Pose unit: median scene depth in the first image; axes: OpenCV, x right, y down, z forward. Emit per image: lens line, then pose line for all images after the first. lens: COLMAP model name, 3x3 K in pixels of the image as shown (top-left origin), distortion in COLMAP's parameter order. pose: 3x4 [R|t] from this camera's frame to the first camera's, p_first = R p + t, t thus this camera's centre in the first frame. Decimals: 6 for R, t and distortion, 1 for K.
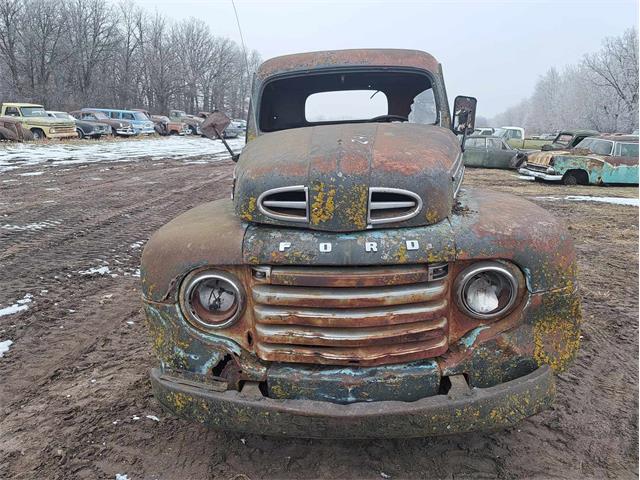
lens RADIAL K [[457.9, 0, 318.7], [0, 457.9, 240.0], [0, 0, 1]] dist [0.052248, -0.040380]
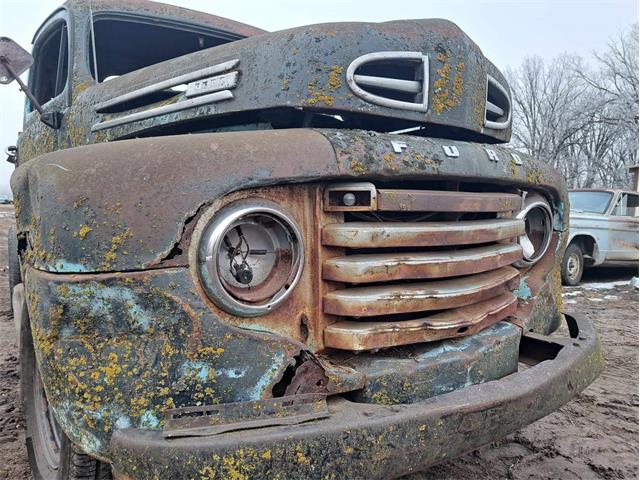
lens RADIAL K [[457.9, 0, 327.3], [0, 457.9, 250.7], [0, 0, 1]] dist [0.052248, -0.040380]
pose [[0.789119, -0.031233, 0.613446, -0.510009], [0.113937, 0.988818, -0.096220, 0.192259], [-0.603581, 0.145823, 0.783853, 0.564586]]
